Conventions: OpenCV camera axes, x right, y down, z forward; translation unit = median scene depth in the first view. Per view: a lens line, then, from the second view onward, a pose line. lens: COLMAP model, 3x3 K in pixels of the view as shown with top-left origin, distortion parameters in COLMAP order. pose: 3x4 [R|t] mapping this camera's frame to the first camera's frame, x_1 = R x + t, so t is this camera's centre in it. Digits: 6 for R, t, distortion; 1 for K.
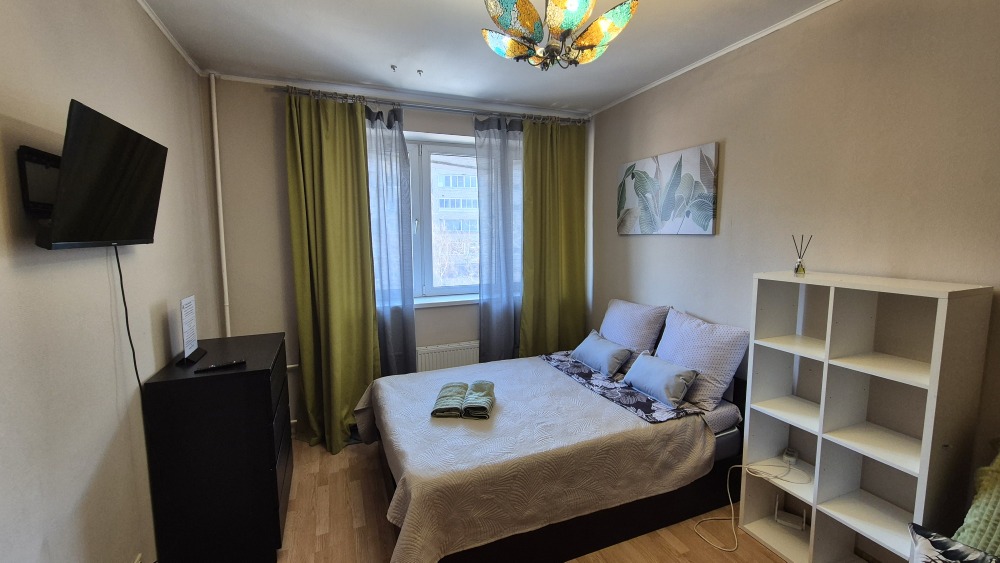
lens RADIAL K [[410.7, 0, 498.5], [0, 410.7, 277.4], [0, 0, 1]] dist [0.003126, -0.000281]
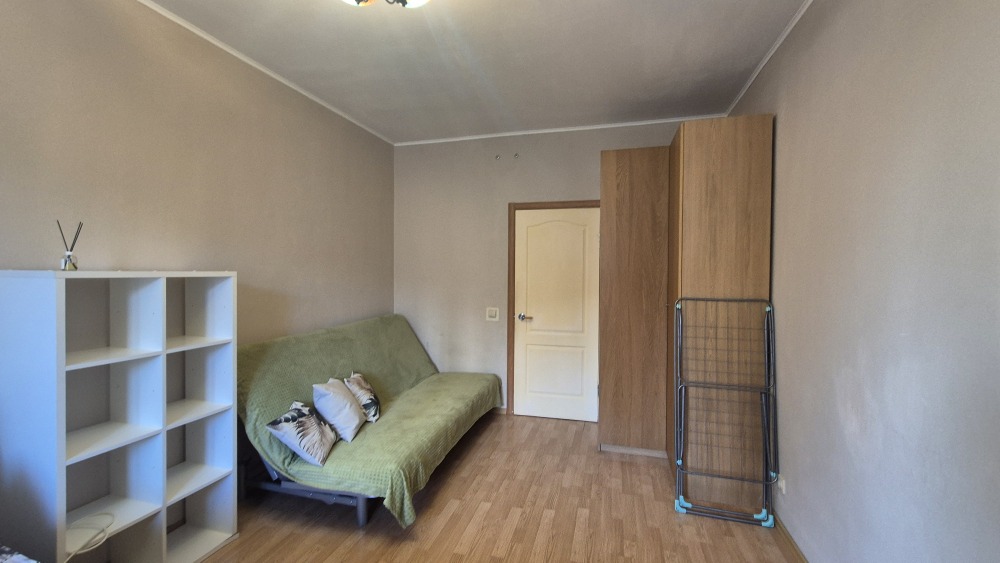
lens RADIAL K [[410.7, 0, 498.5], [0, 410.7, 277.4], [0, 0, 1]] dist [0.003126, -0.000281]
pose [[-0.787657, -0.010727, 0.616021, -0.301704], [0.063501, 0.993110, 0.098488, -0.017077], [-0.612833, 0.116693, -0.781549, 0.828751]]
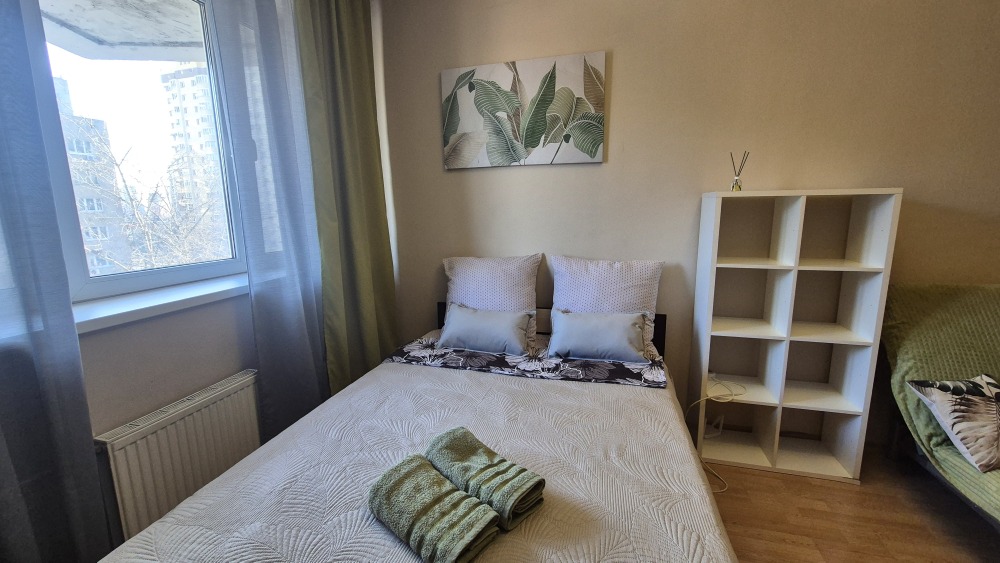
lens RADIAL K [[410.7, 0, 498.5], [0, 410.7, 277.4], [0, 0, 1]] dist [0.003126, -0.000281]
pose [[0.612223, -0.136332, 0.778843, -0.326693], [0.096649, 0.990540, 0.097416, 0.032131], [-0.784756, 0.015634, 0.619608, 0.620027]]
